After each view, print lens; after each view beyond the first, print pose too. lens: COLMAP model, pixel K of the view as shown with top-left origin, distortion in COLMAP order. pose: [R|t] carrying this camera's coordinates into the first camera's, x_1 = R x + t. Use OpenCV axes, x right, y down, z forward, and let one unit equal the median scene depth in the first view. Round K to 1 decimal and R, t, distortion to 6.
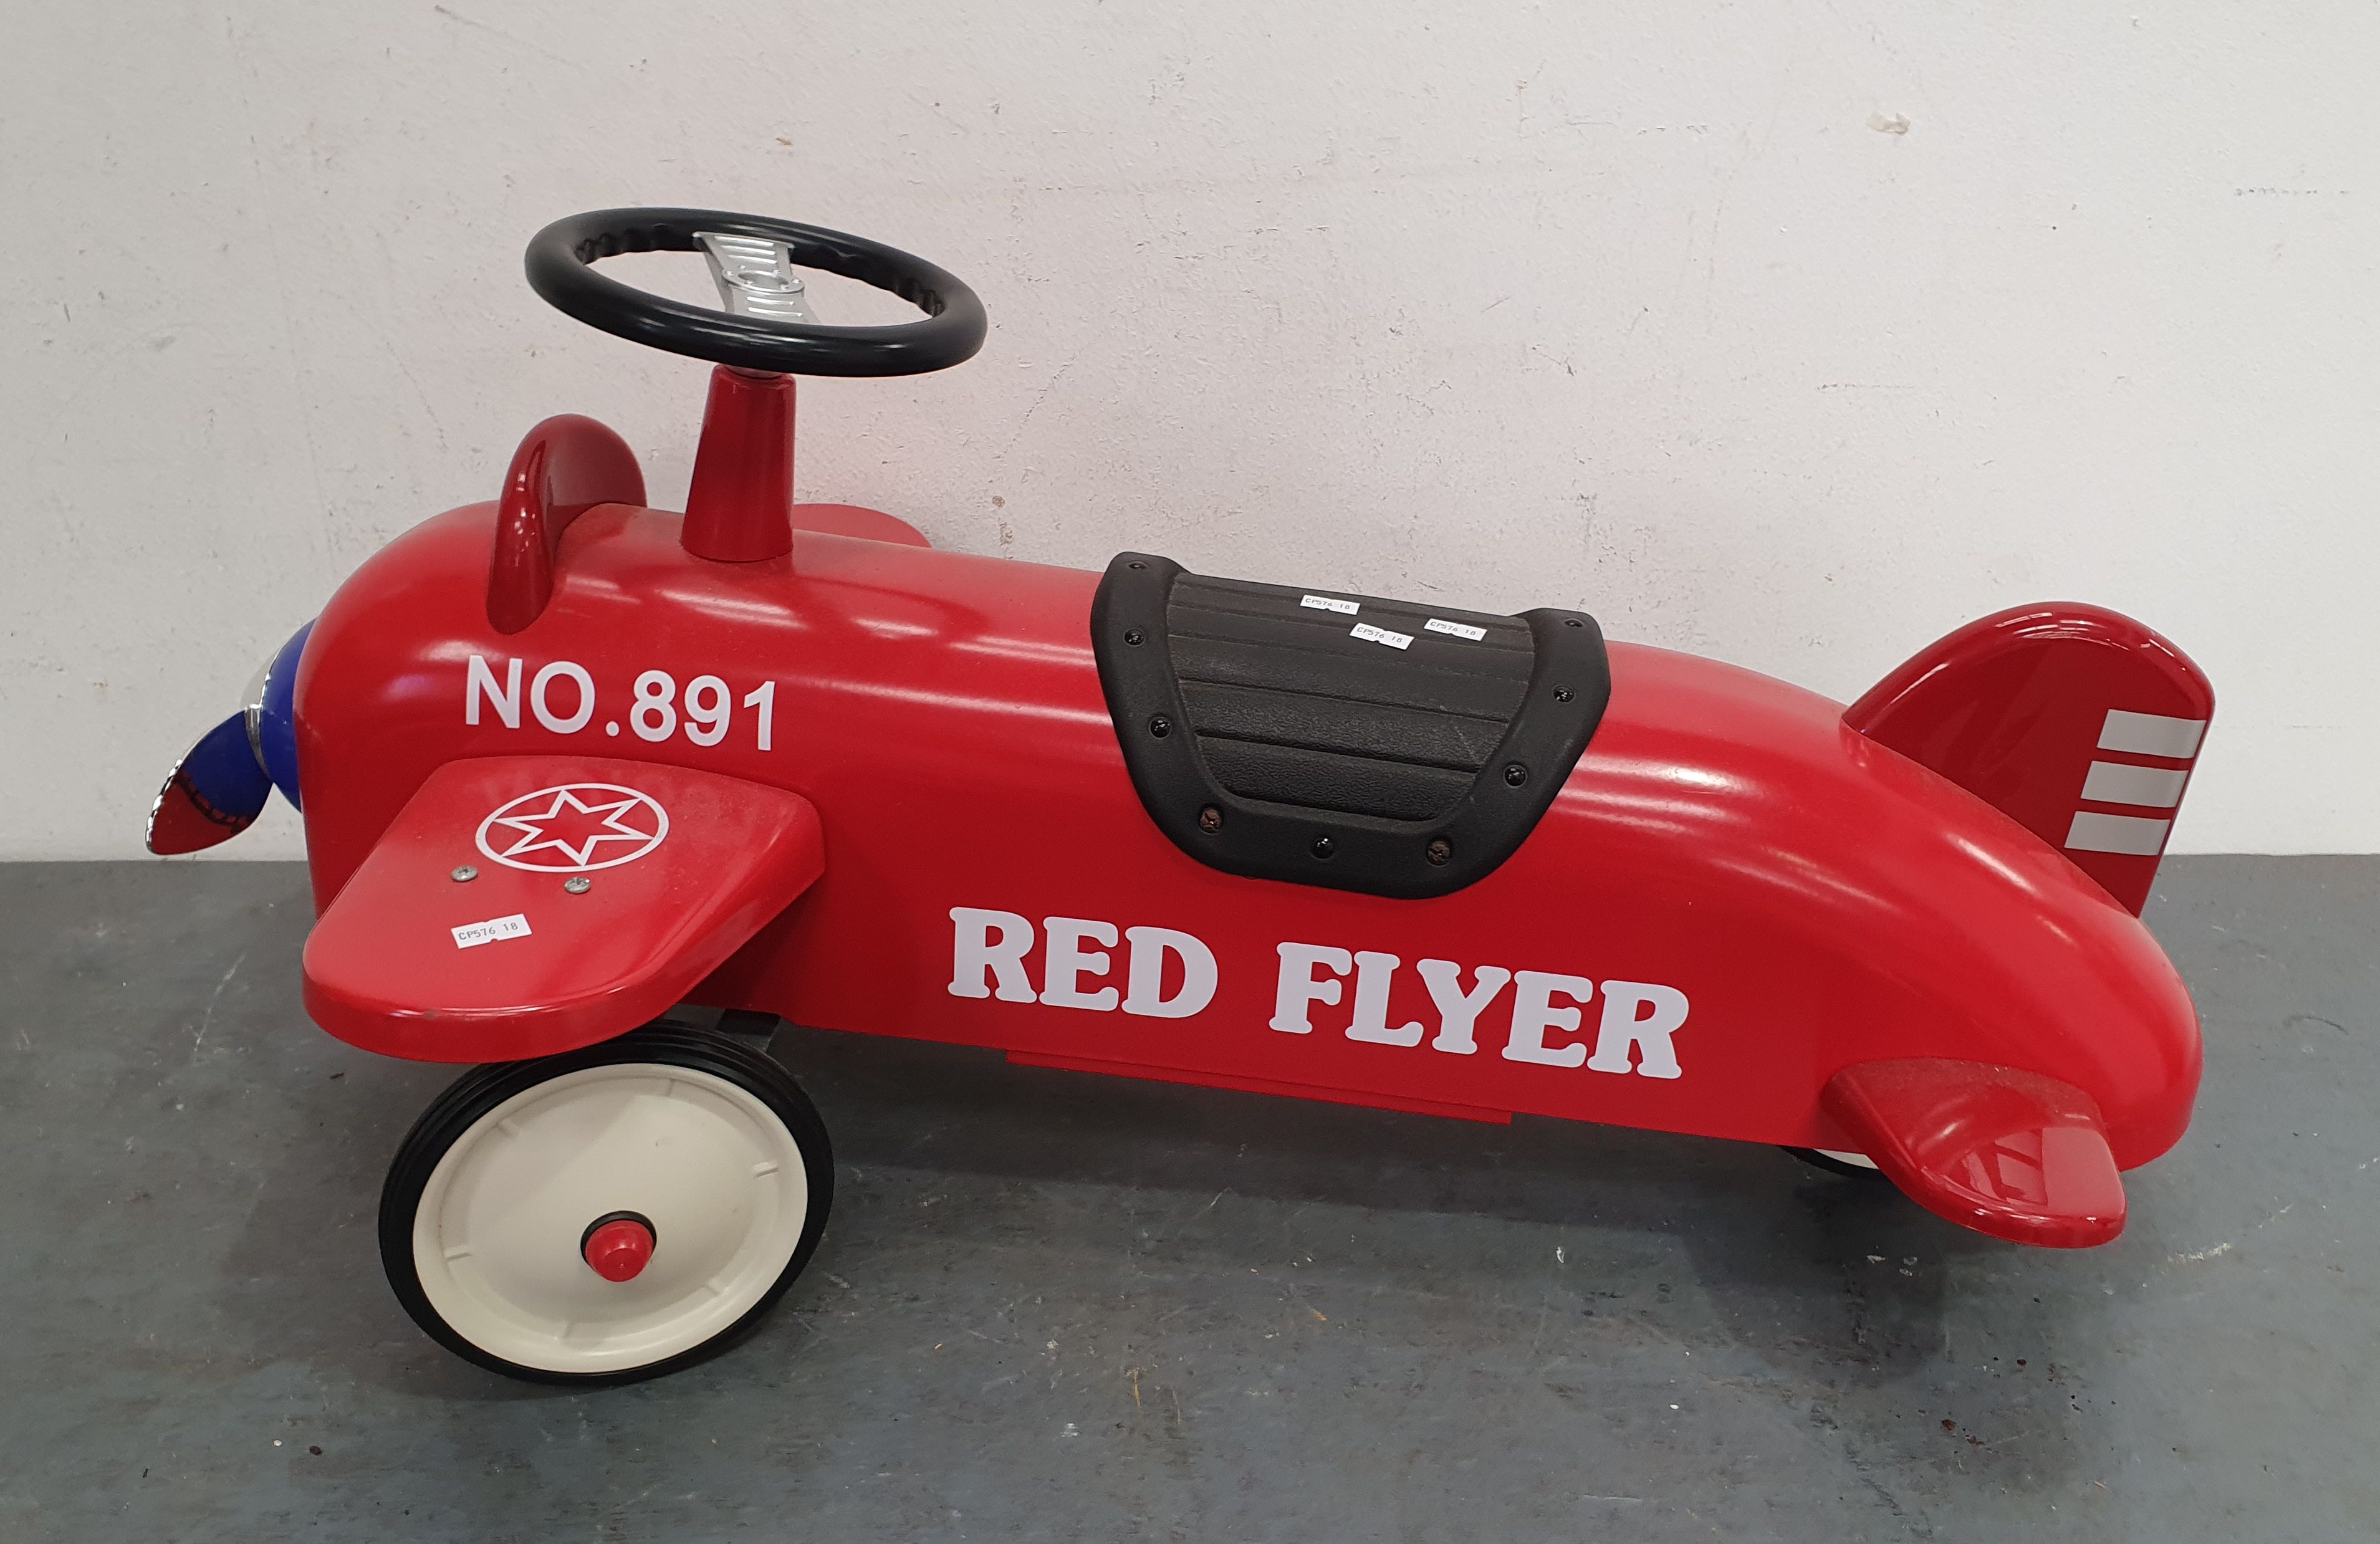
lens RADIAL K [[1834.9, 0, 1146.4], [0, 1834.9, 761.4], [0, 0, 1]] dist [0.010063, 0.012472]
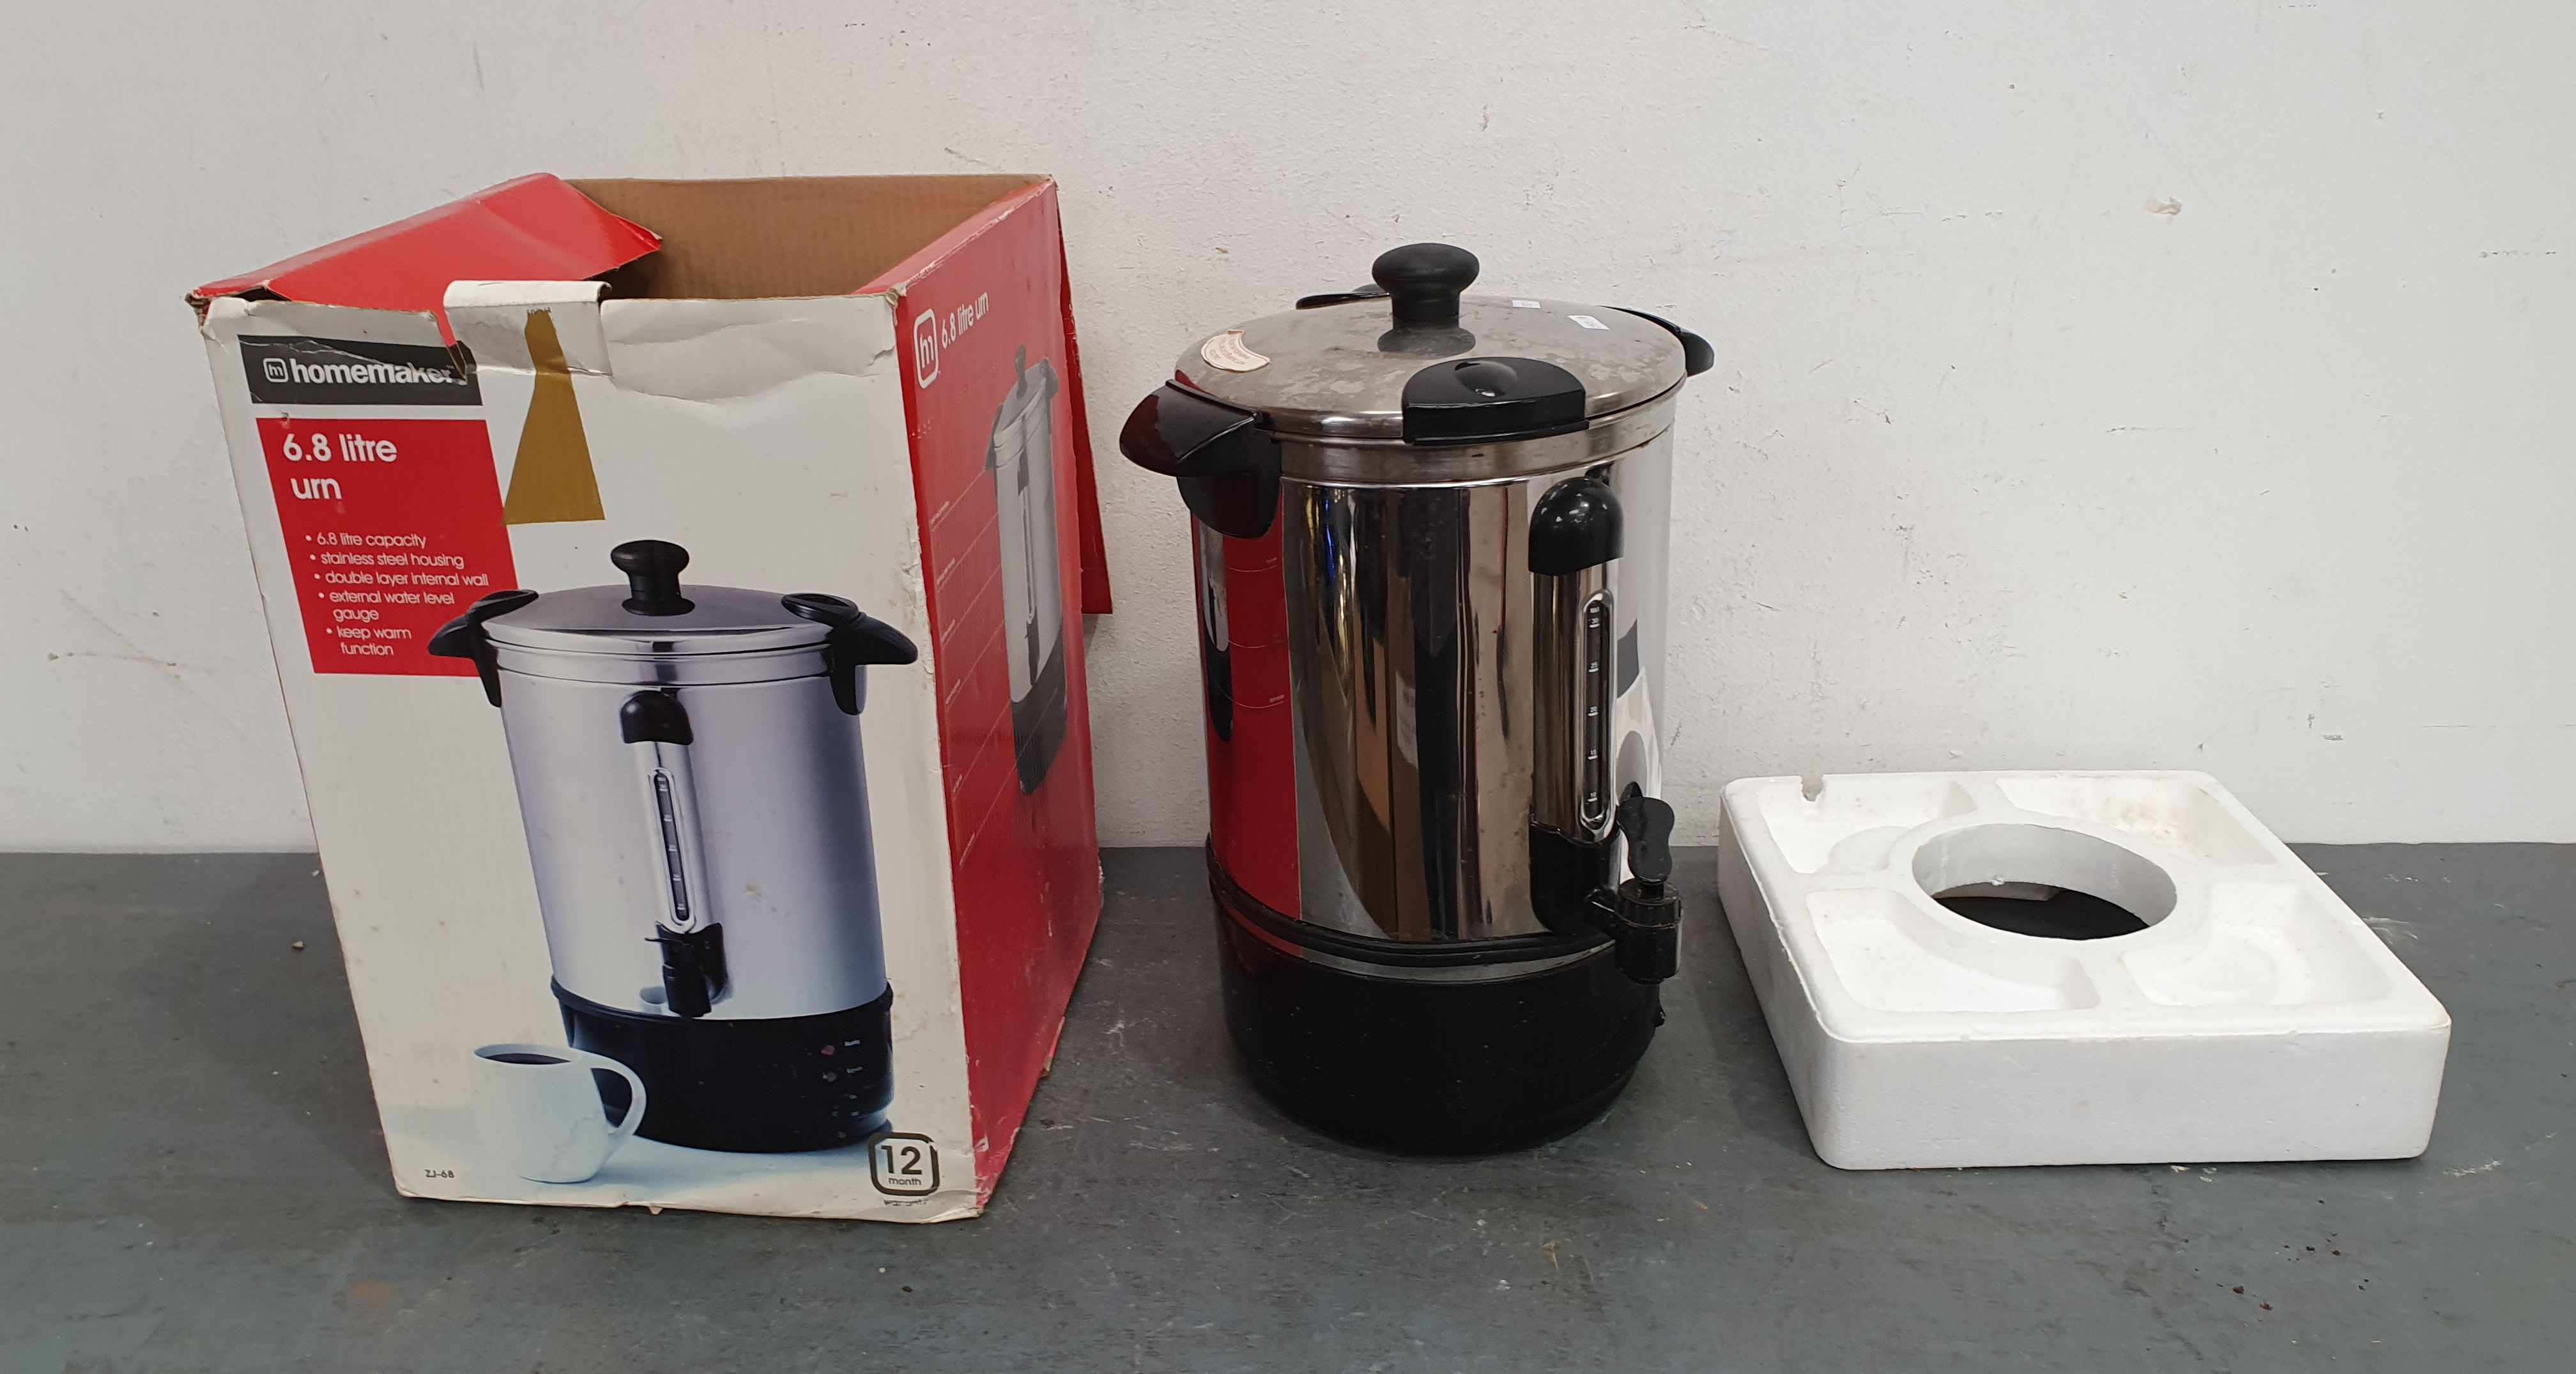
lens RADIAL K [[1910.5, 0, 1249.2], [0, 1910.5, 690.1], [0, 0, 1]] dist [0.000832, 0.029457]
pose [[0.996427, -0.009098, -0.083966, -0.087797], [0.003985, 0.998139, -0.060853, 0.036822], [0.084364, 0.060301, 0.994609, -0.278764]]
